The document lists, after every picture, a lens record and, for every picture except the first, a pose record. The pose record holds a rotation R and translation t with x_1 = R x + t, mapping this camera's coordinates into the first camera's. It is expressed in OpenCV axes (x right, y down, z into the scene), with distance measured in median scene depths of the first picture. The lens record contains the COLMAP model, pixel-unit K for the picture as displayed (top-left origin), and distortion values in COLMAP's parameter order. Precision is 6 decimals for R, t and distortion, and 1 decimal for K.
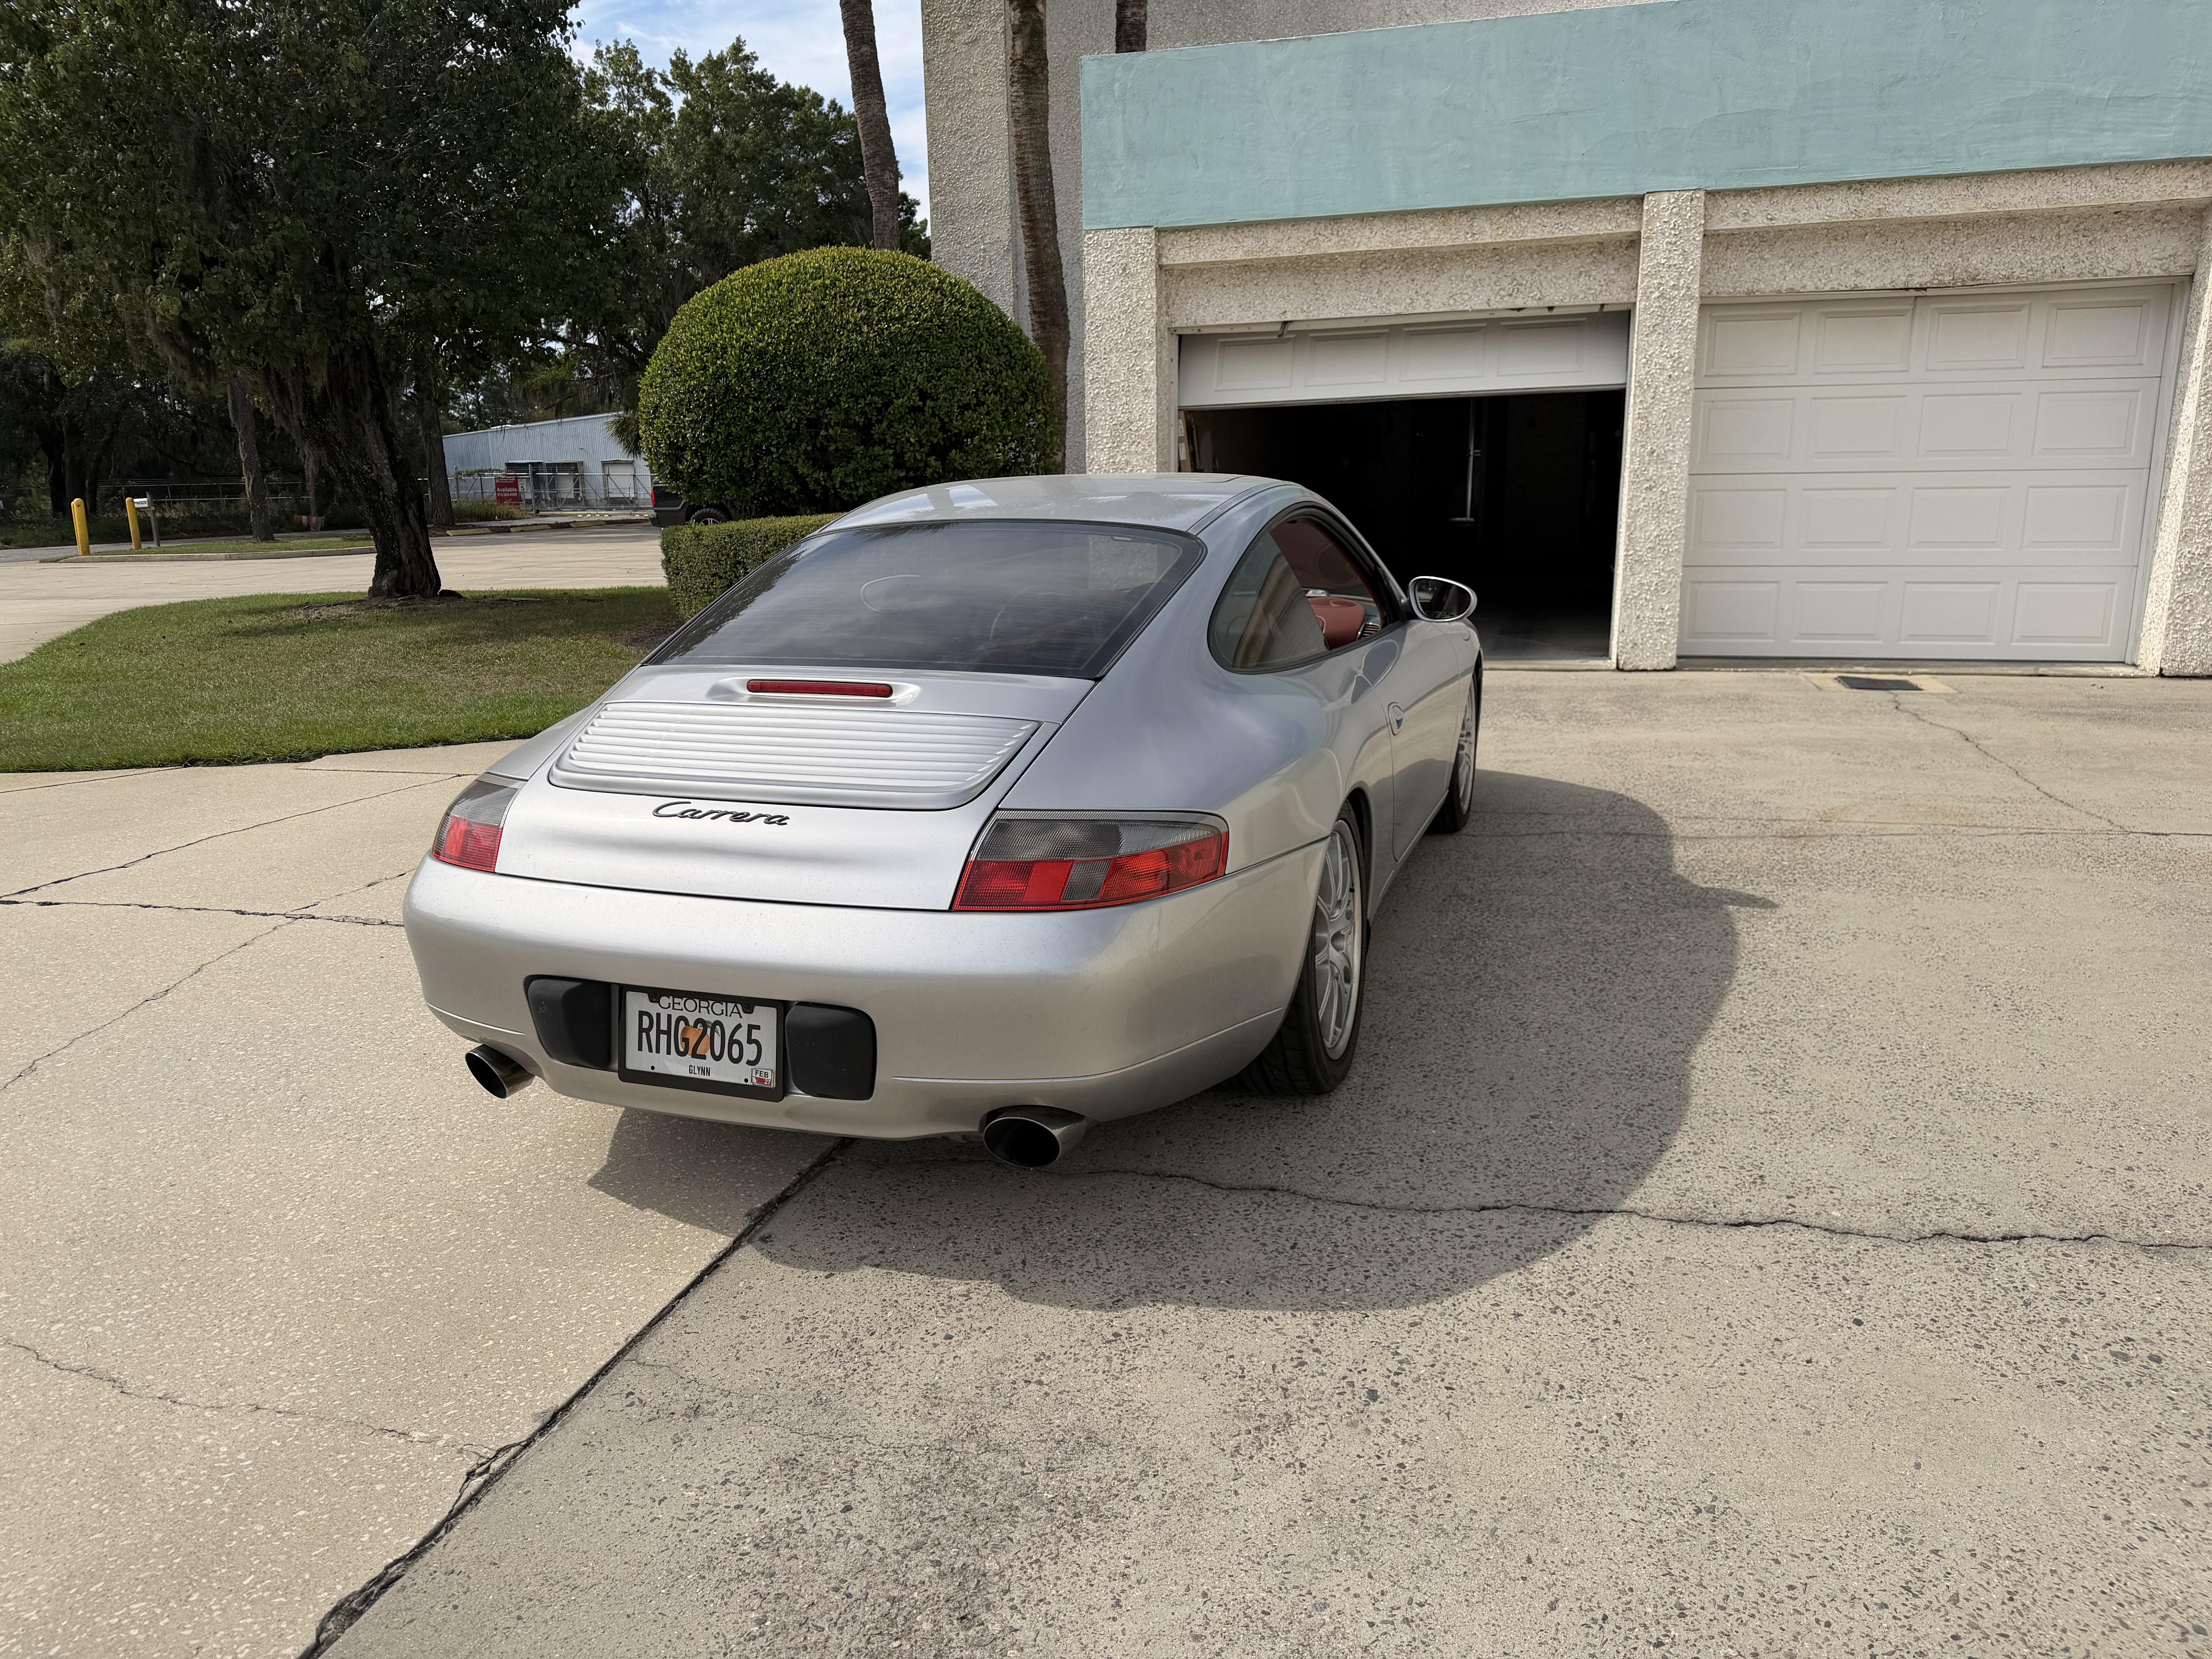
lens RADIAL K [[1551.5, 0, 1099.0], [0, 1551.5, 856.2], [0, 0, 1]] dist [0.024738, -0.033285]
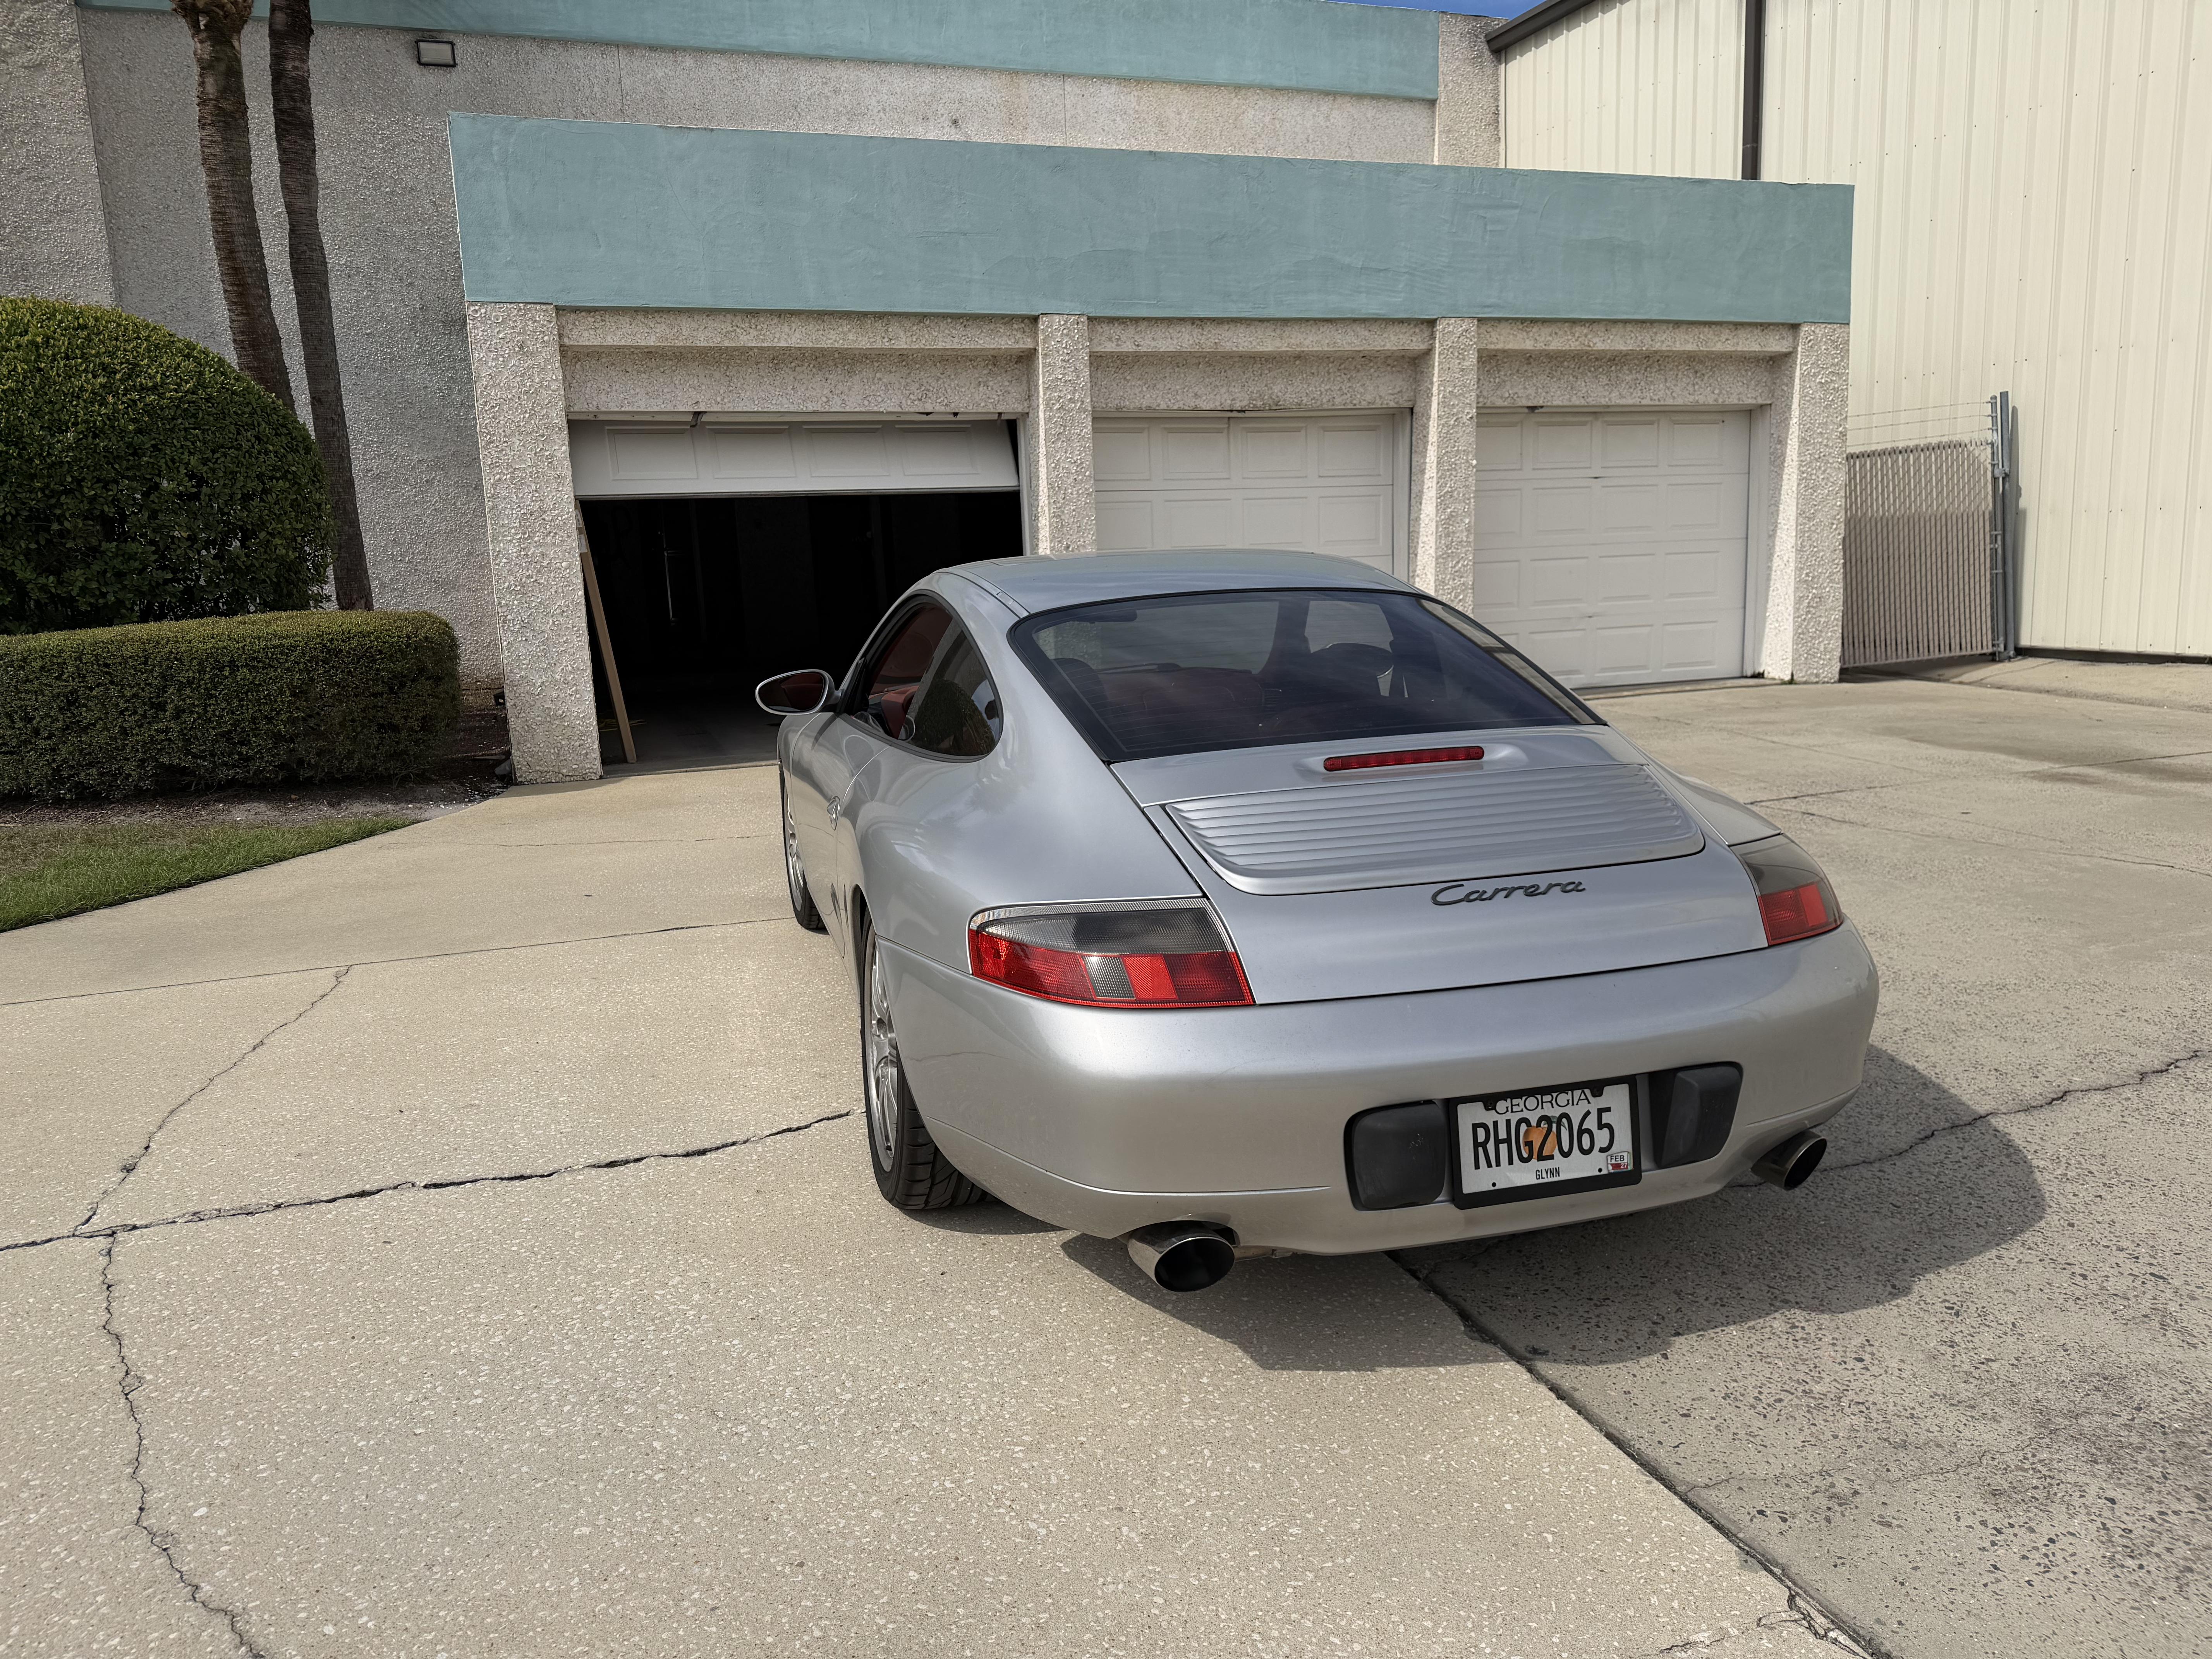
lens RADIAL K [[1551.5, 0, 1113.6], [0, 1551.5, 834.4], [0, 0, 1]] dist [0.024738, -0.033285]
pose [[0.806002, -0.114621, 0.580709, -0.309410], [0.159963, 0.986747, -0.027258, -0.023366], [-0.569888, 0.114862, 0.813655, 0.122335]]
